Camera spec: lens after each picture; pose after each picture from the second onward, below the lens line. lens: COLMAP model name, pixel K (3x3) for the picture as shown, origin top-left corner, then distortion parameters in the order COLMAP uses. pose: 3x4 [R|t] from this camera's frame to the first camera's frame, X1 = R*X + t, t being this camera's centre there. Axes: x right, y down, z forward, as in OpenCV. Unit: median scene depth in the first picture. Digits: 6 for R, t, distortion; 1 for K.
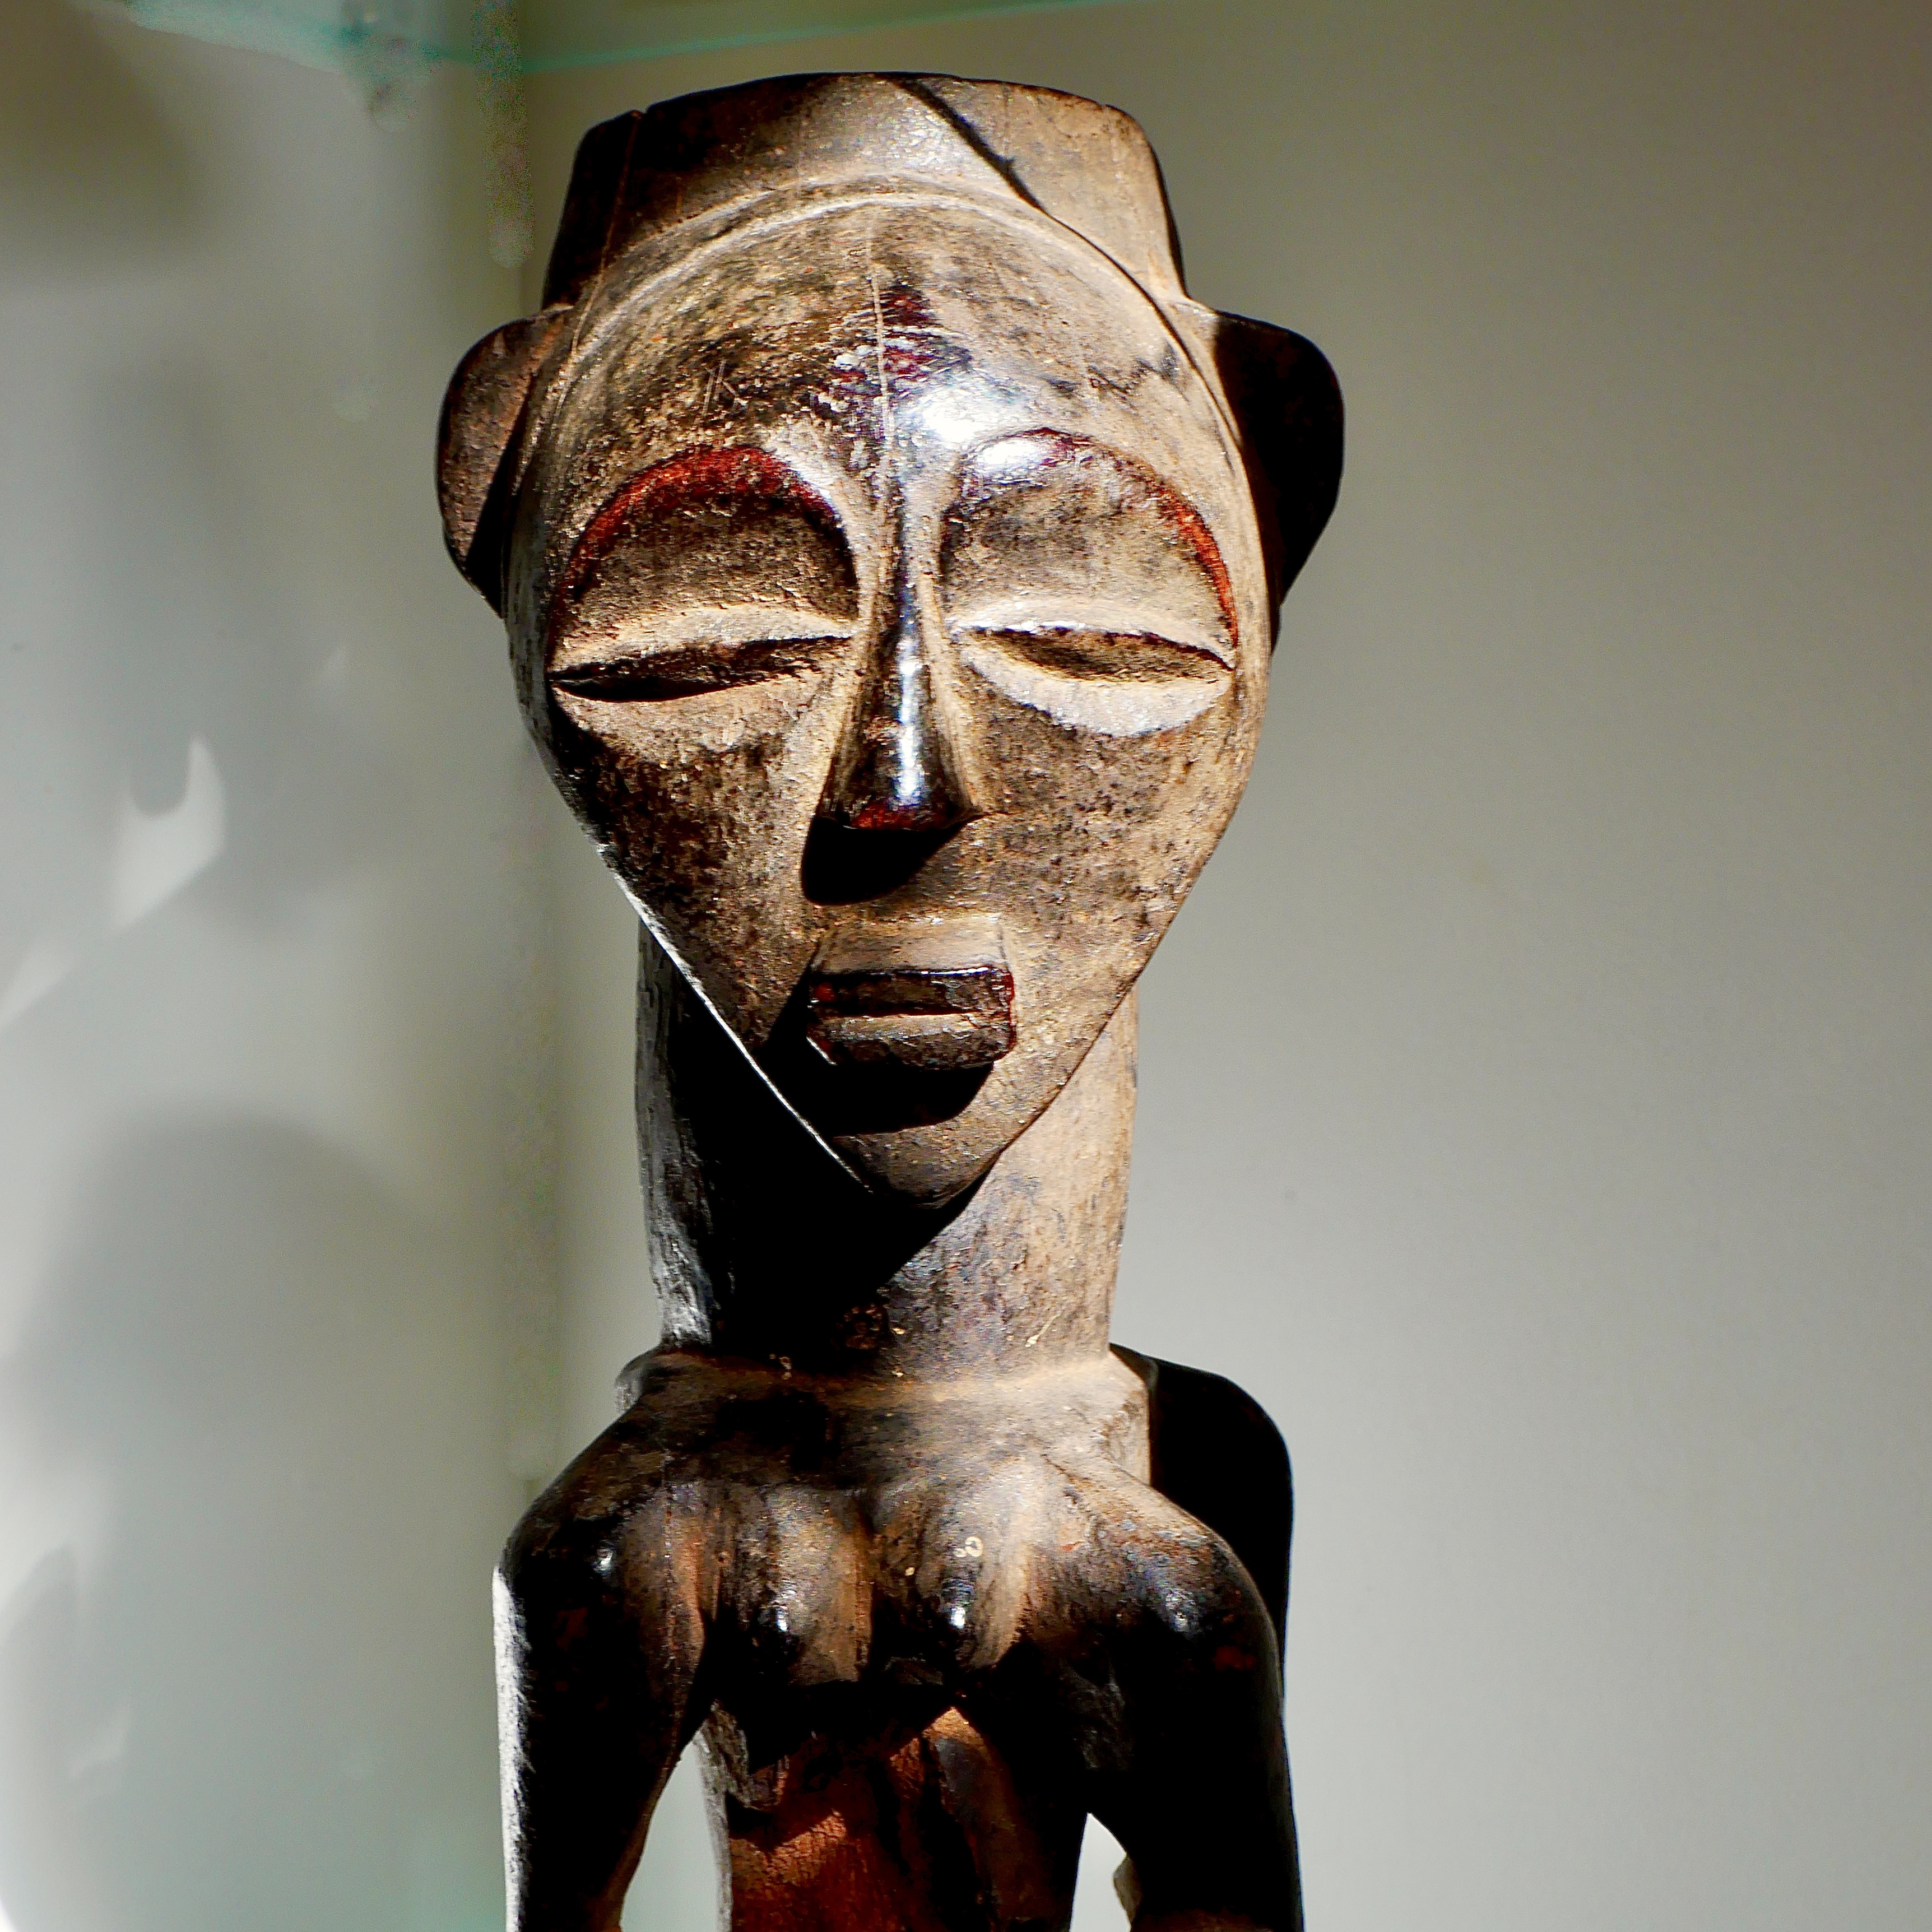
lens RADIAL K [[4267.3, 0, 964.7], [0, 4267.3, 1008.1], [0, 0, 1]] dist [0.068234, -0.004880]
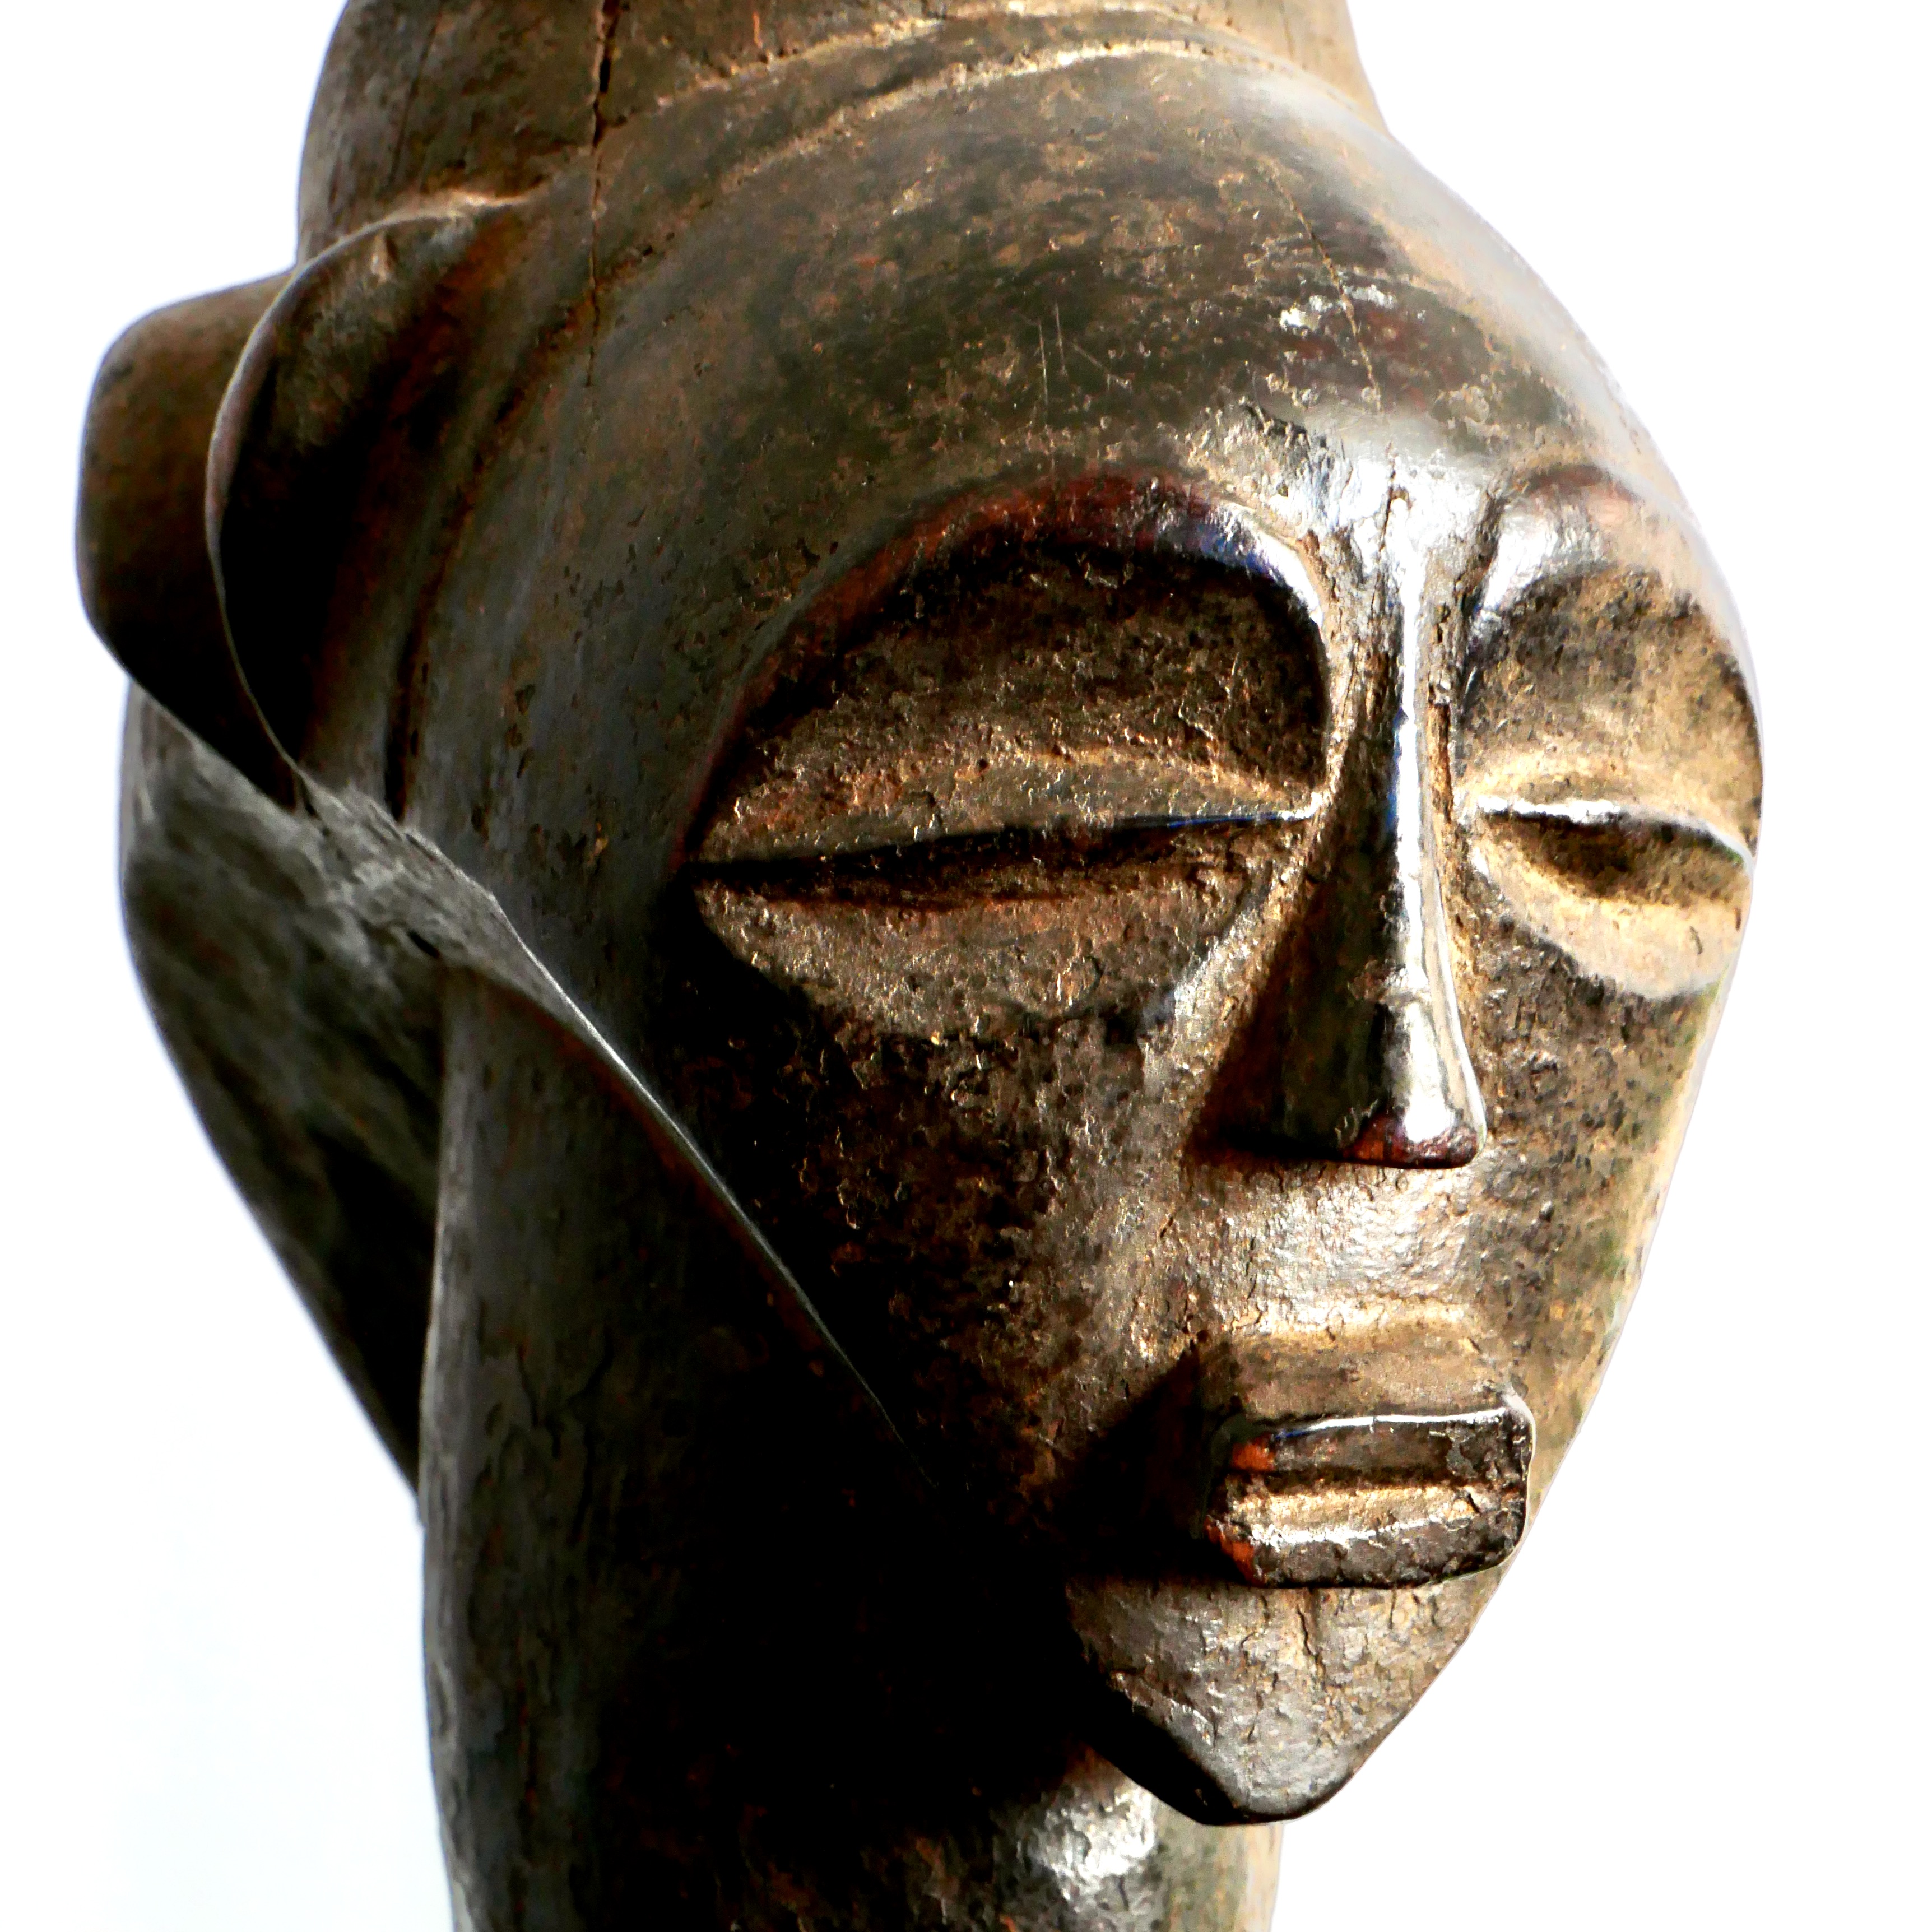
lens RADIAL K [[5205.8, 0, 934.4], [0, 5205.8, 1086.4], [0, 0, 1]] dist [0.024098, 0.069446]
pose [[0.908993, 0.009499, 0.416702, -0.347431], [0.005492, 0.999381, -0.034762, -0.027908], [-0.416774, 0.033886, 0.908378, 0.399971]]
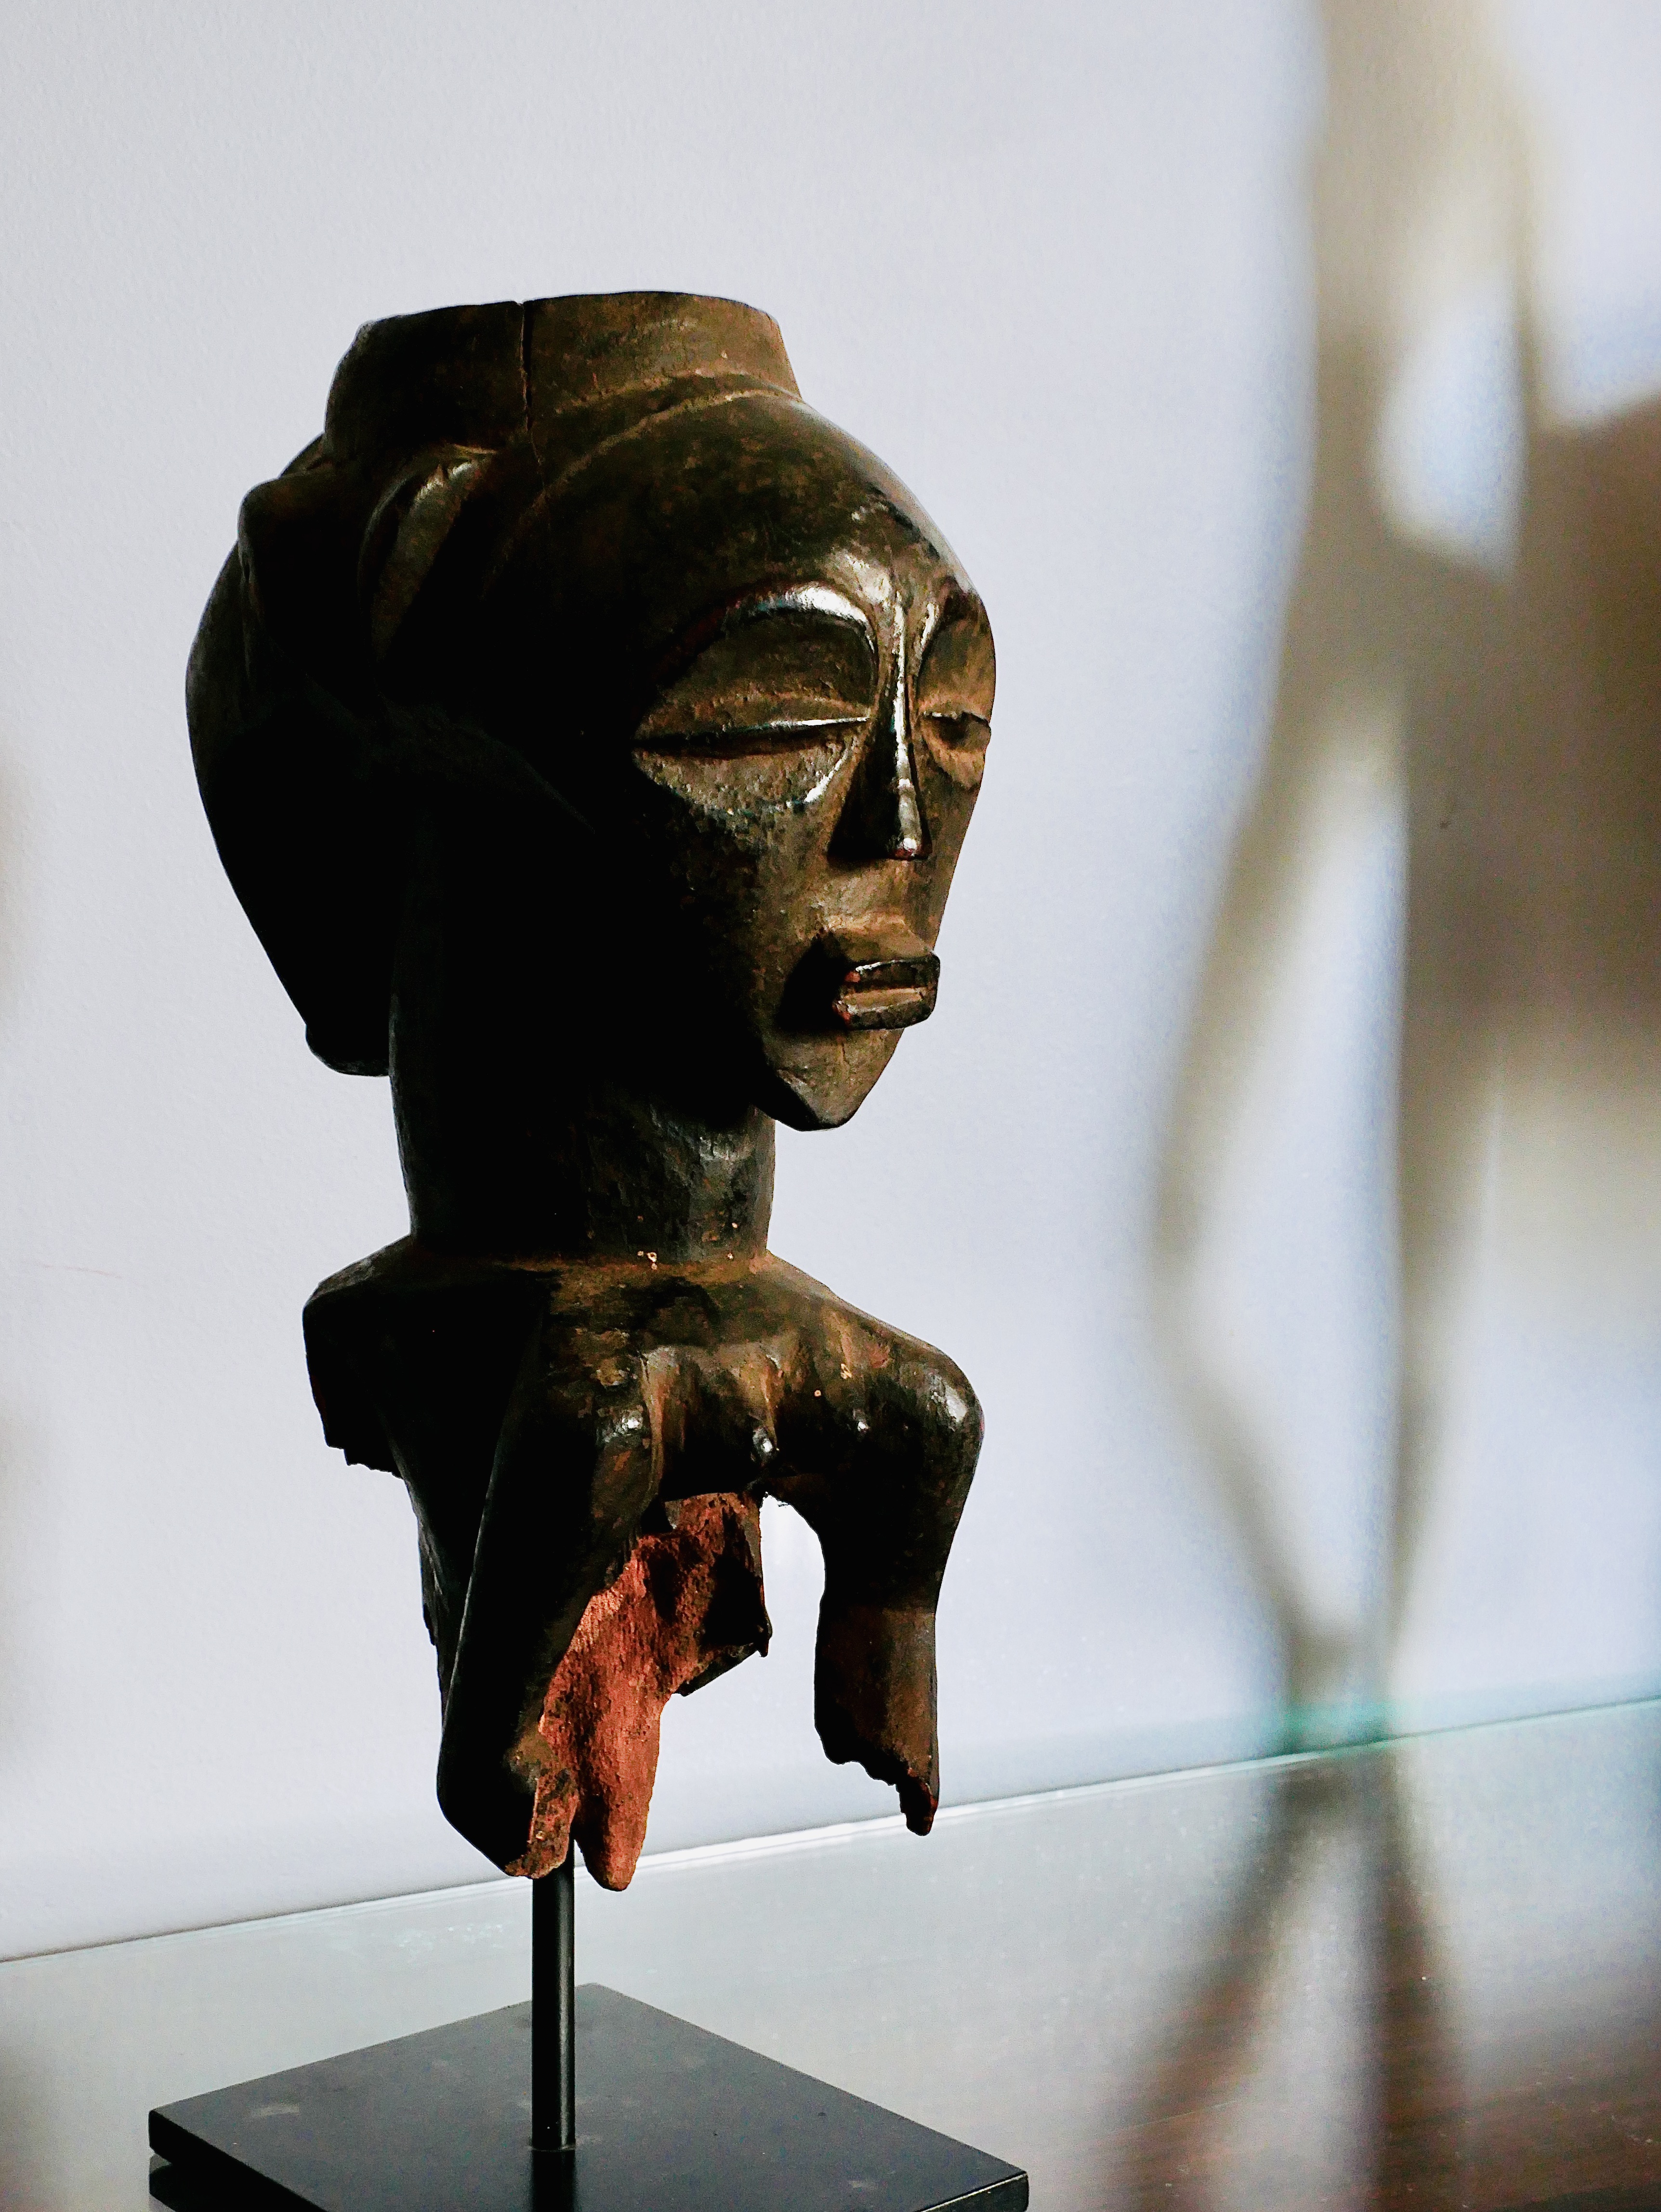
lens RADIAL K [[3286.5, 0, 830.5], [0, 3286.5, 1106.0], [0, 0, 1]] dist [0.013499, 0.040764]
pose [[0.725651, -0.062821, 0.685190, -0.760229], [0.034550, 0.997894, 0.054901, -0.020390], [-0.687195, -0.016166, 0.726293, 0.230060]]
